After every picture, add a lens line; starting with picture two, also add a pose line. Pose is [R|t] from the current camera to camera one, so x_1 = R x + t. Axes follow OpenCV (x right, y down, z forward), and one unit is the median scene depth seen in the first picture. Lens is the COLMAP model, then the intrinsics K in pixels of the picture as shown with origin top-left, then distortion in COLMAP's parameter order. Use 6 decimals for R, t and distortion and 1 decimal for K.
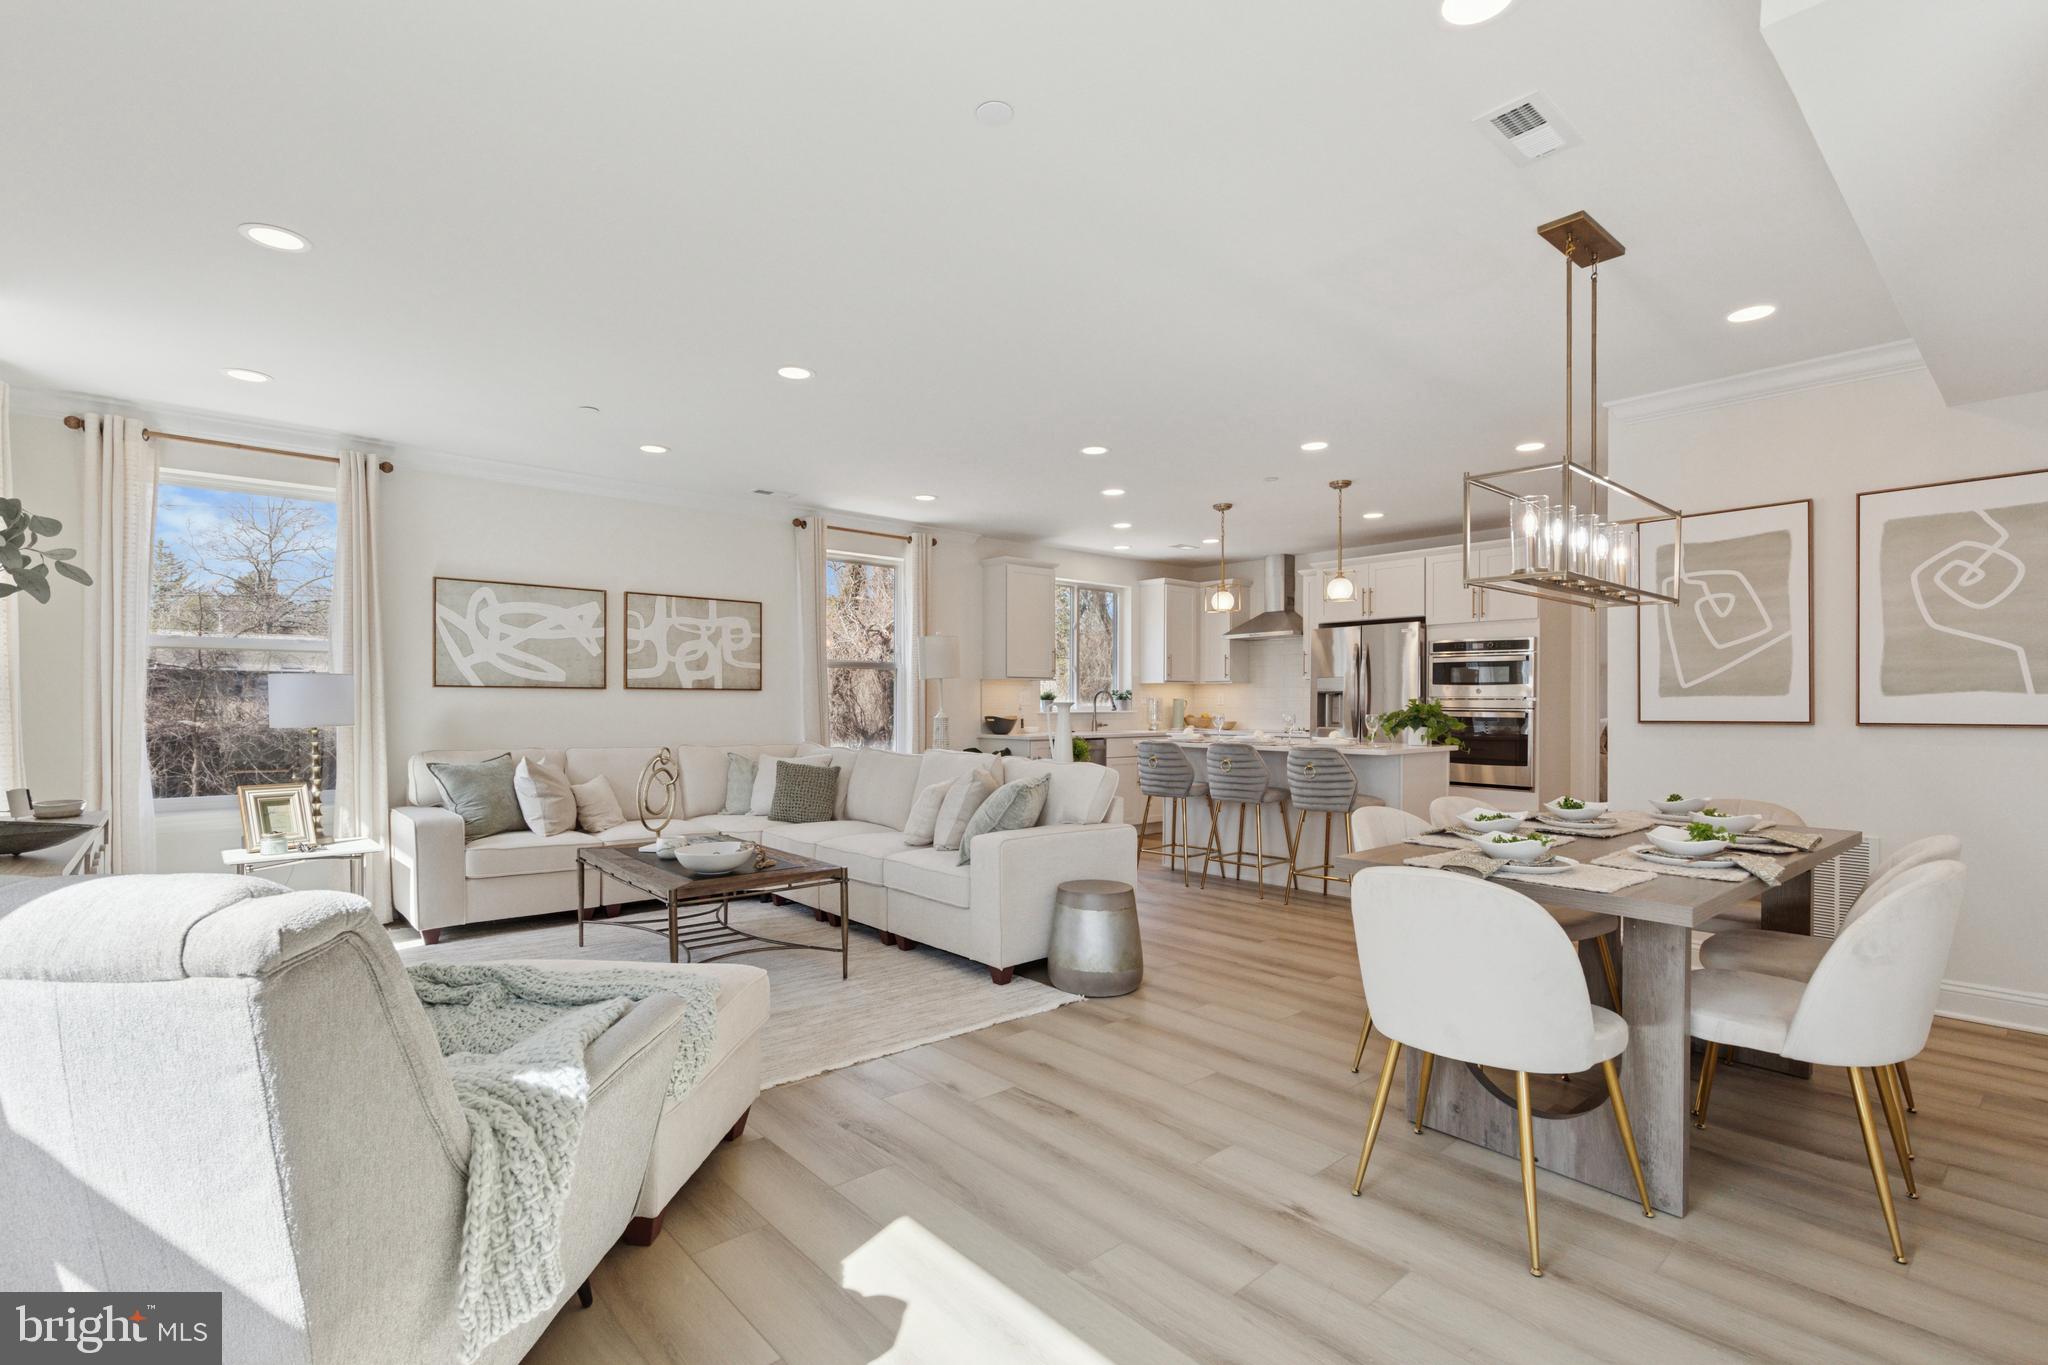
lens RADIAL K [[953.5, 0, 1020.0], [0, 953.5, 696.5], [0, 0, 1]] dist [-0.001152, -0.000052]
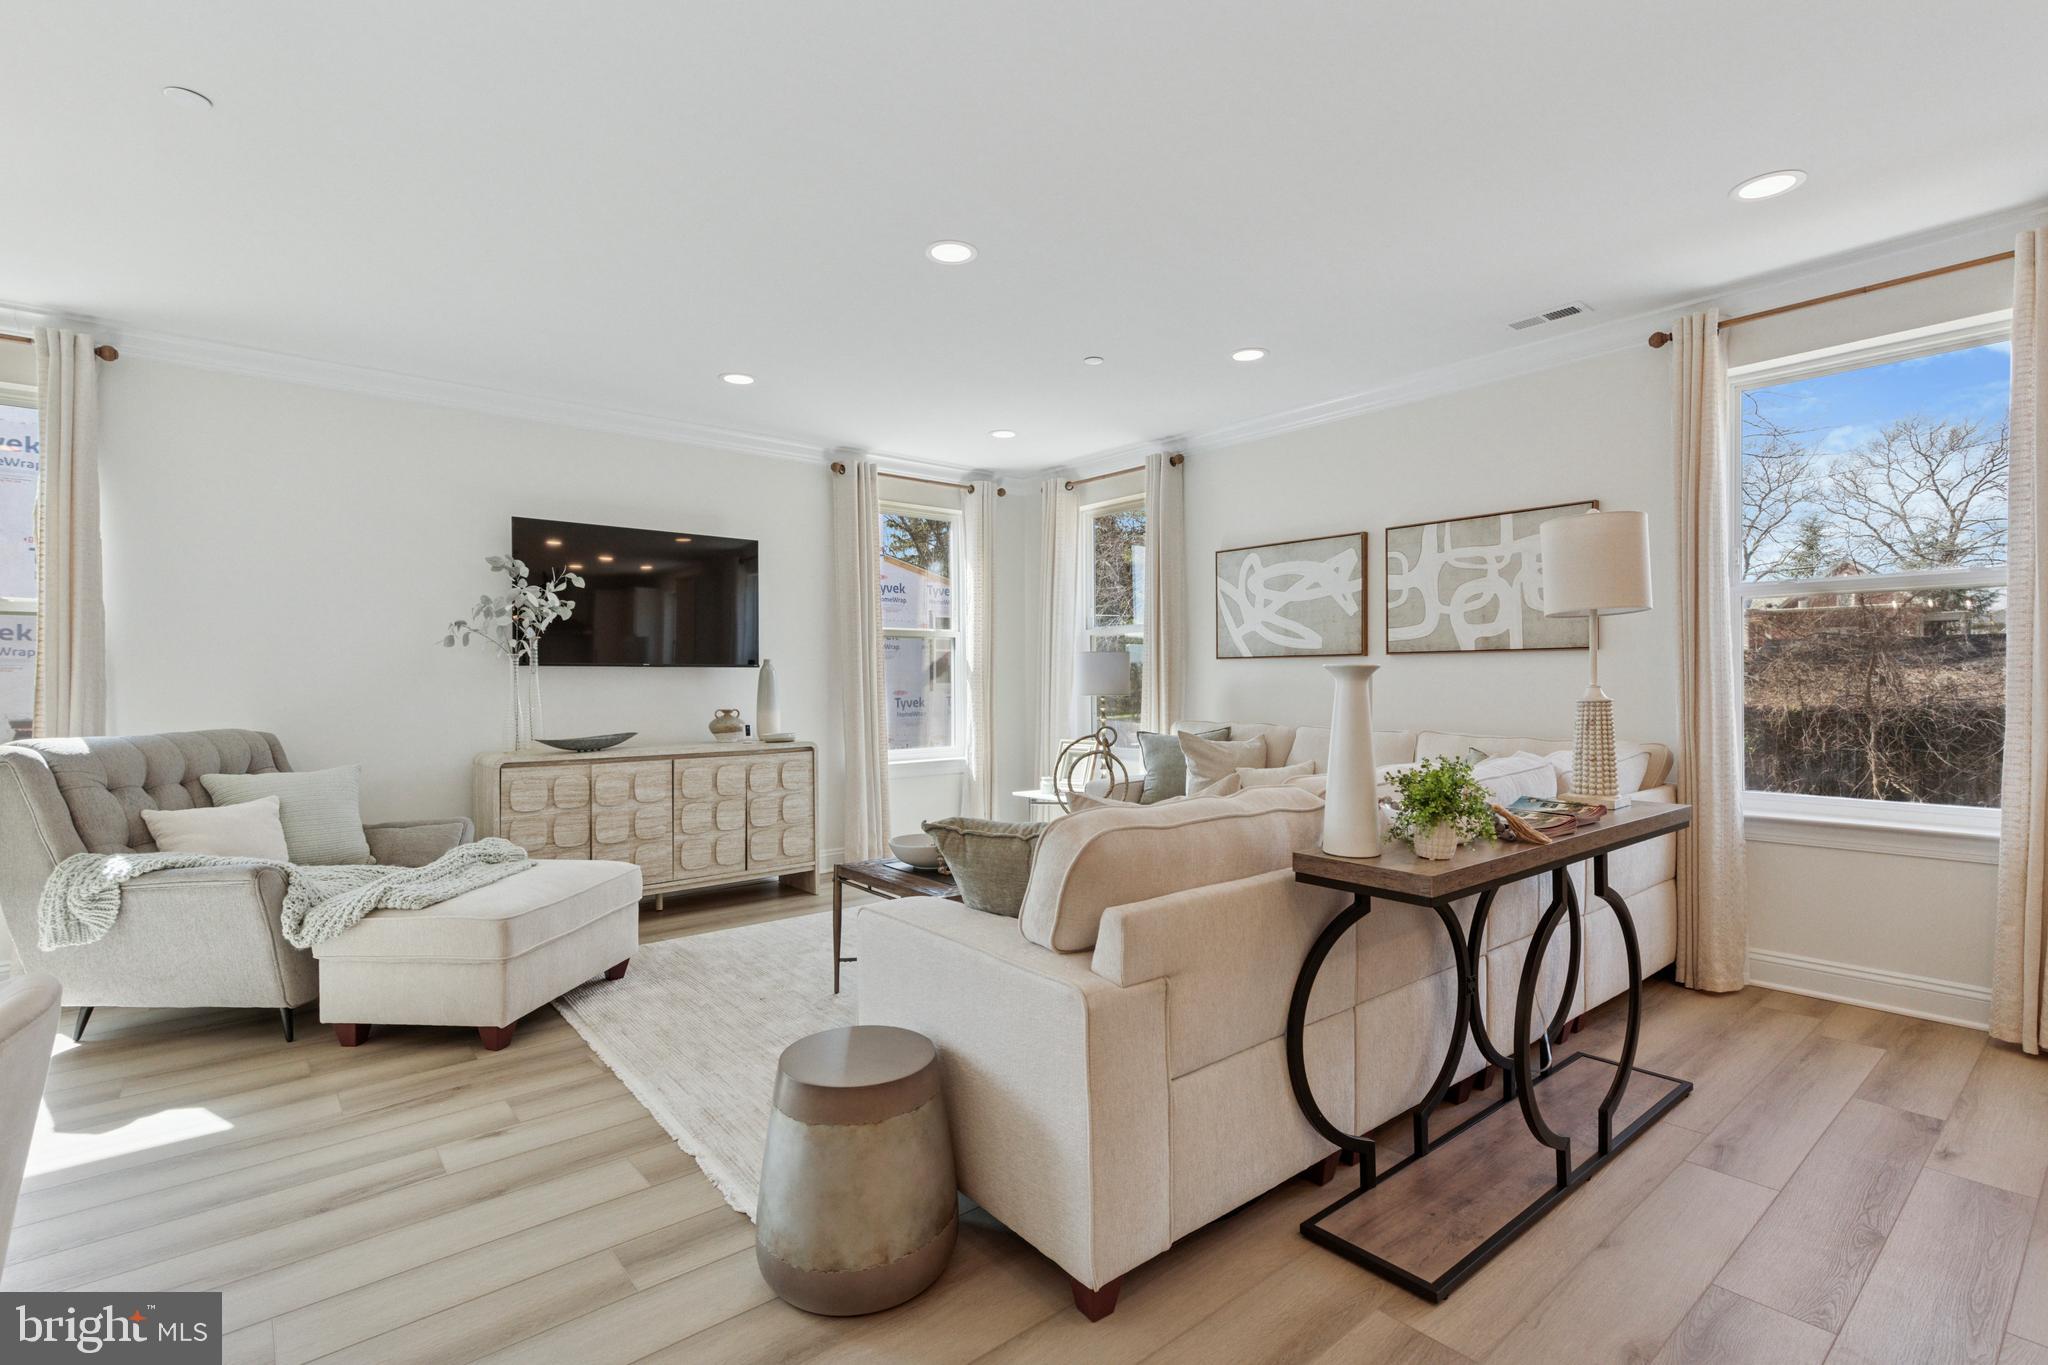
lens RADIAL K [[953.5, 0, 1017.4], [0, 953.5, 681.9], [0, 0, 1]] dist [-0.001152, -0.000052]
pose [[-0.021019, 0.000346, -0.999779, 0.386108], [0.015977, 0.999872, 0.000010, 0.010002], [0.999651, -0.015973, -0.021021, 0.758215]]
